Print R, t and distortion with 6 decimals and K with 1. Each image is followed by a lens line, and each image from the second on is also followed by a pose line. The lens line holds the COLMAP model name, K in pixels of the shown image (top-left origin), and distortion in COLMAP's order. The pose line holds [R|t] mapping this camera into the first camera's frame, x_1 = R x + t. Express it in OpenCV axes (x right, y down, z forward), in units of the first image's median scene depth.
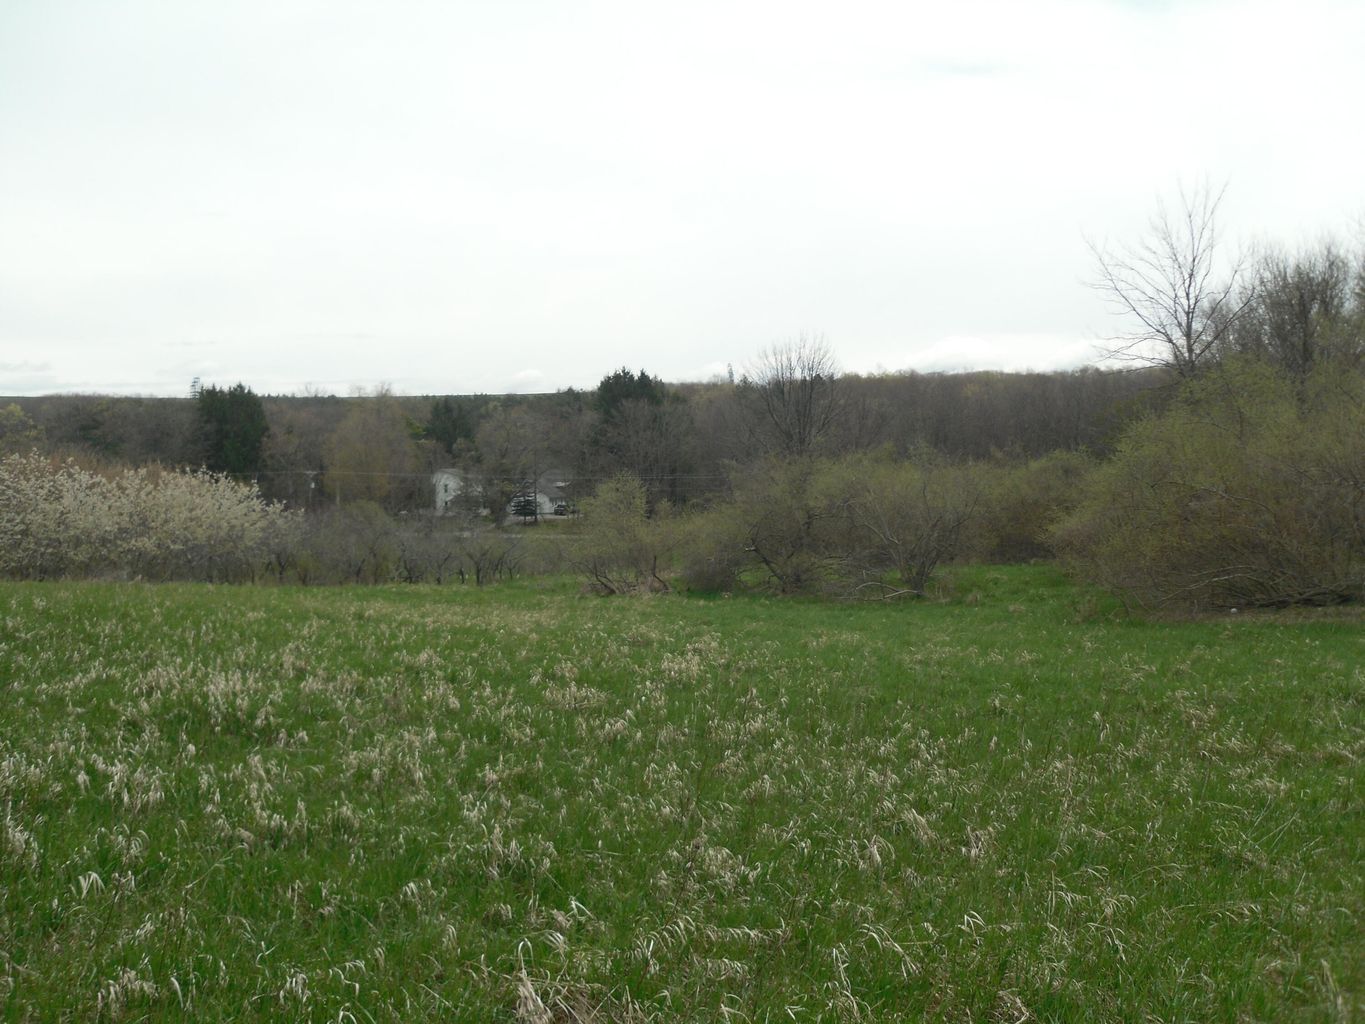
lens RADIAL K [[1363.5, 0, 681.9], [0, 1363.5, 504.3], [0, 0, 1]] dist [-0.211140, 0.282091]
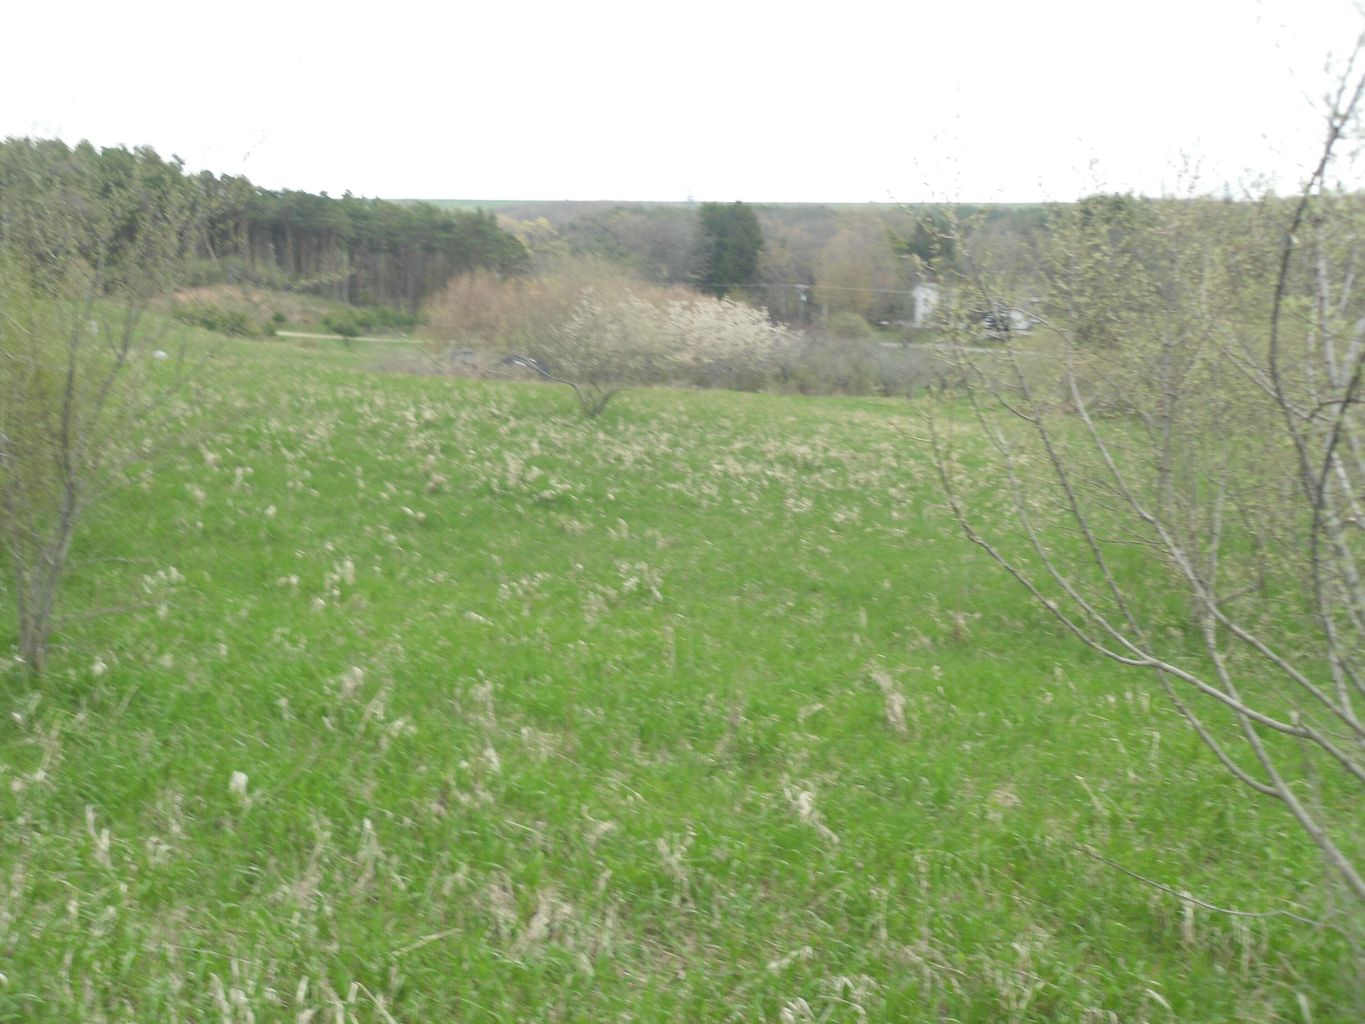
lens RADIAL K [[1363.5, 0, 681.9], [0, 1363.5, 504.3], [0, 0, 1]] dist [-0.211140, 0.282091]
pose [[0.938463, 0.075204, -0.337093, 0.051540], [-0.026113, 0.988662, 0.147868, -0.022041], [0.344392, -0.129967, 0.929787, -0.239555]]
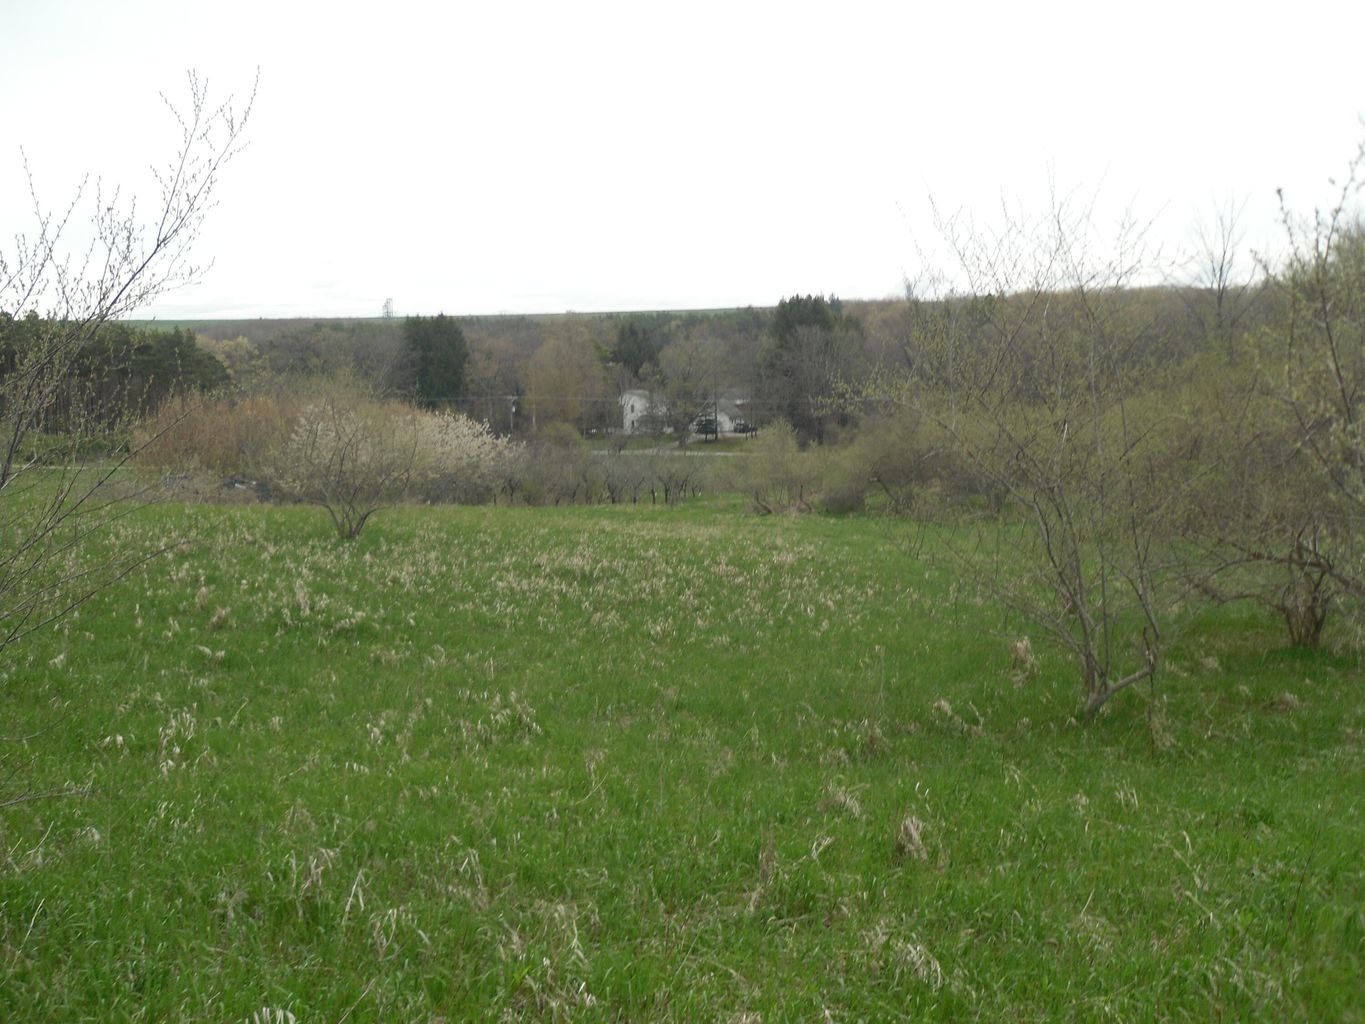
lens RADIAL K [[1363.5, 0, 681.9], [0, 1363.5, 504.3], [0, 0, 1]] dist [-0.211140, 0.282091]
pose [[0.991122, 0.003626, -0.132910, 0.028934], [0.005080, 0.997865, 0.065105, -0.021233], [0.132862, -0.065202, 0.988988, -0.233924]]
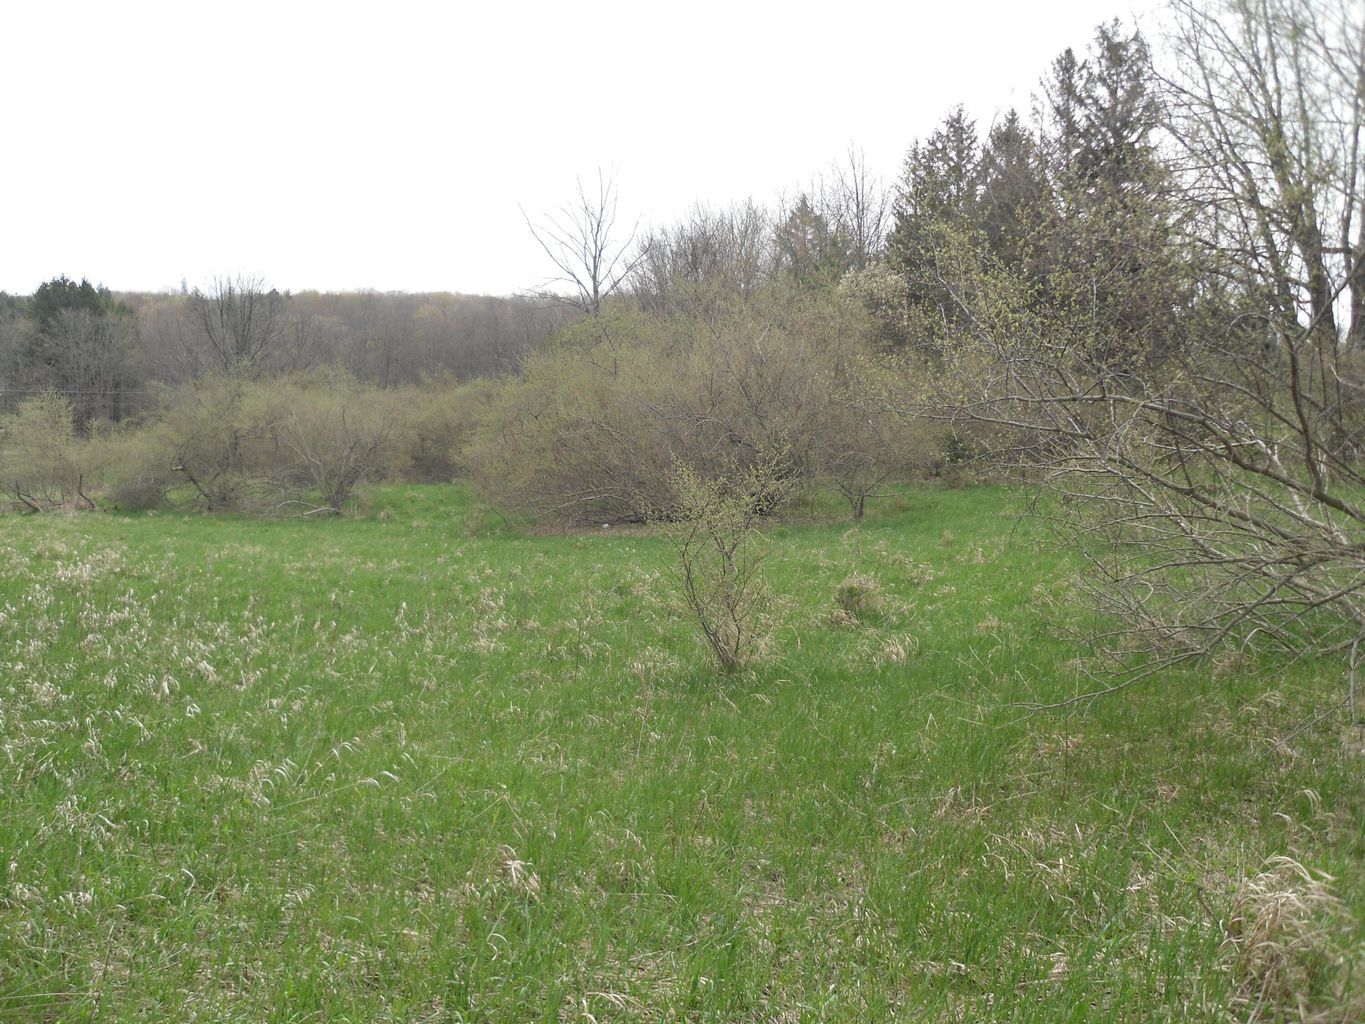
lens RADIAL K [[1363.5, 0, 681.9], [0, 1363.5, 504.3], [0, 0, 1]] dist [-0.211140, 0.282091]
pose [[0.923593, -0.003067, 0.383362, 0.011757], [-0.019991, 0.998222, 0.056147, -0.002908], [-0.382853, -0.059520, 0.921890, -0.054539]]
